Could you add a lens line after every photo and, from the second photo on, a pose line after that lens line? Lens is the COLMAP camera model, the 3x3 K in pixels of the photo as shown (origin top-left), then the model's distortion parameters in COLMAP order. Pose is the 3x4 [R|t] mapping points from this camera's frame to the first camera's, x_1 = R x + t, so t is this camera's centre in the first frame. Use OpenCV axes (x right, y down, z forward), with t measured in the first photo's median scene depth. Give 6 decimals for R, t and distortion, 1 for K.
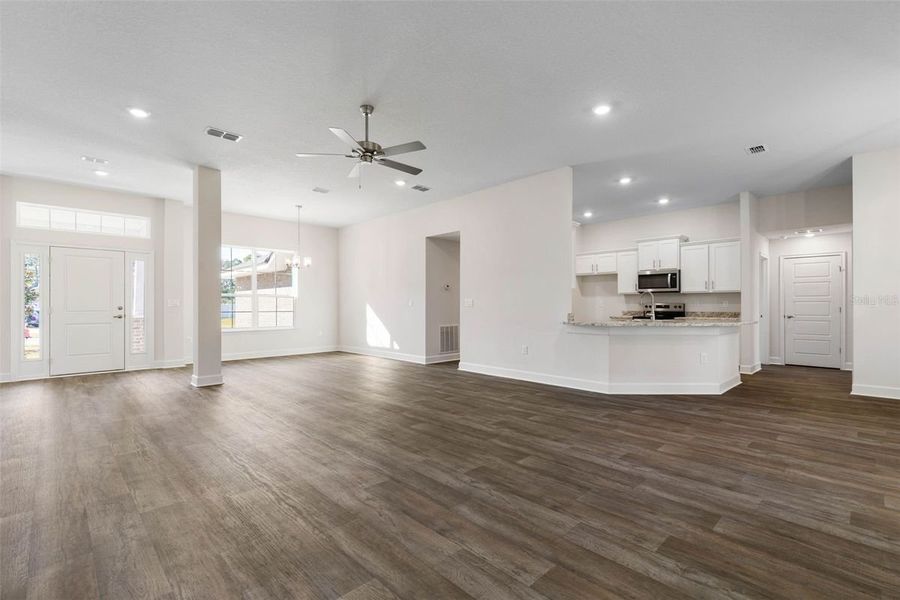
lens RADIAL K [[428.3, 0, 450.0], [0, 428.3, 300.0], [0, 0, 1]] dist [0.011663, 0.000528]
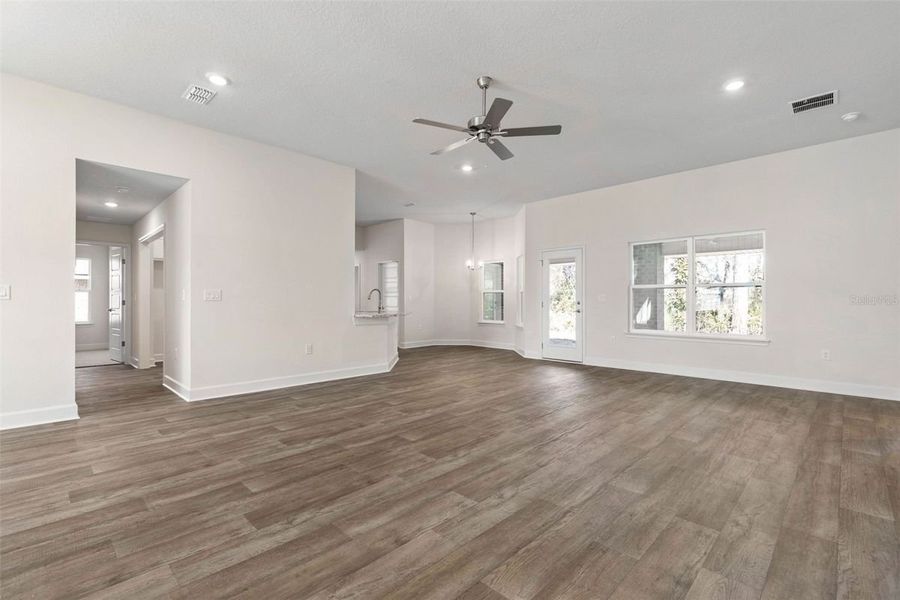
lens RADIAL K [[392.1, 0, 452.8], [0, 392.1, 308.0], [0, 0, 1]] dist [-0.000124, -0.000055]
pose [[-0.027152, -0.022718, 0.999373, -0.466542], [-0.006632, 0.999724, 0.022545, -0.001224], [-0.999609, -0.006016, -0.027295, 0.483308]]
